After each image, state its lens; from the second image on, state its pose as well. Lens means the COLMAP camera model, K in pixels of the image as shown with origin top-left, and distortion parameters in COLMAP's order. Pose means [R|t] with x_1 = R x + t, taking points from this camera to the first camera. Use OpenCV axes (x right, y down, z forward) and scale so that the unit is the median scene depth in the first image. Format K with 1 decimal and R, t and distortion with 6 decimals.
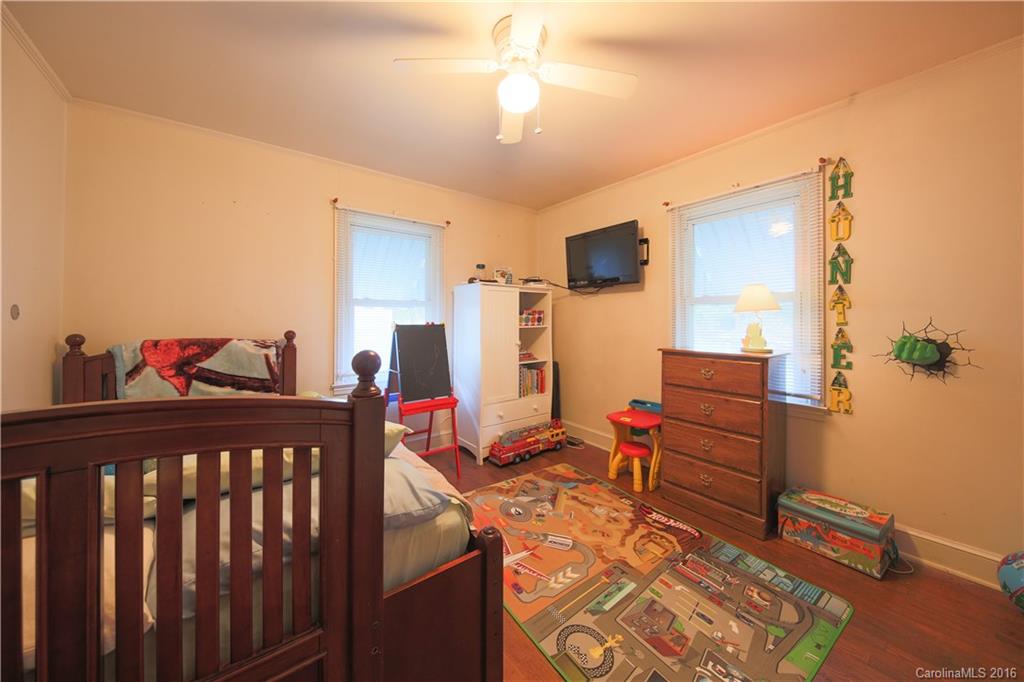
lens RADIAL K [[352.7, 0, 527.3], [0, 352.7, 319.7], [0, 0, 1]] dist [0.001831, -0.001566]
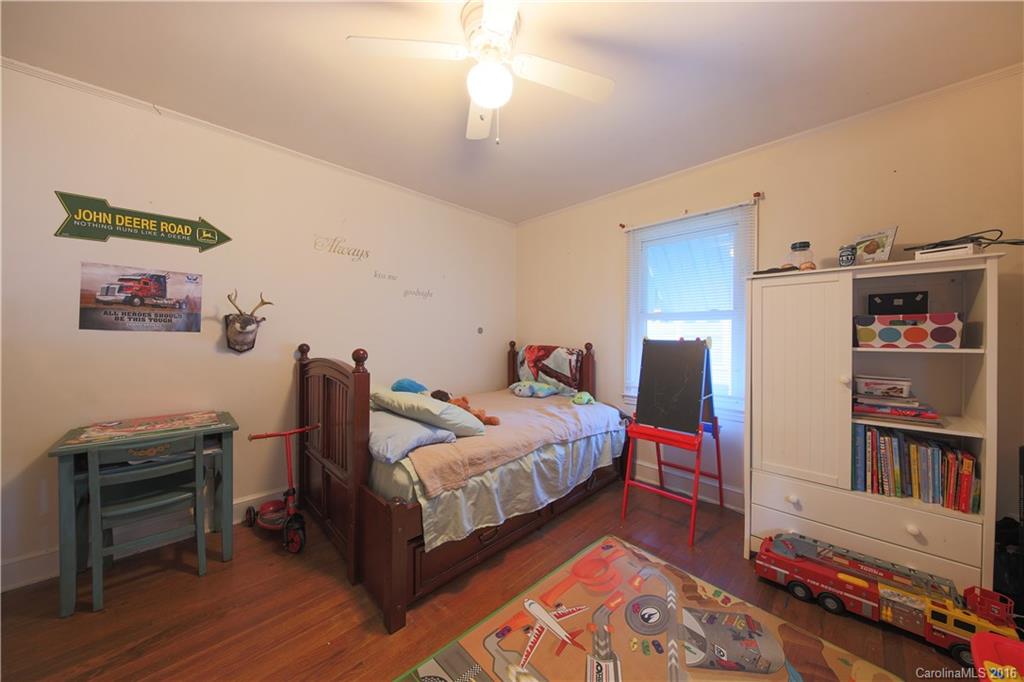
lens RADIAL K [[352.7, 0, 512.8], [0, 352.7, 335.2], [0, 0, 1]] dist [0.001831, -0.001566]
pose [[0.100416, 0.004161, -0.994937, 0.570554], [-0.002563, 0.999989, 0.003924, 0.000047], [0.994942, 0.002156, 0.100426, 0.613702]]
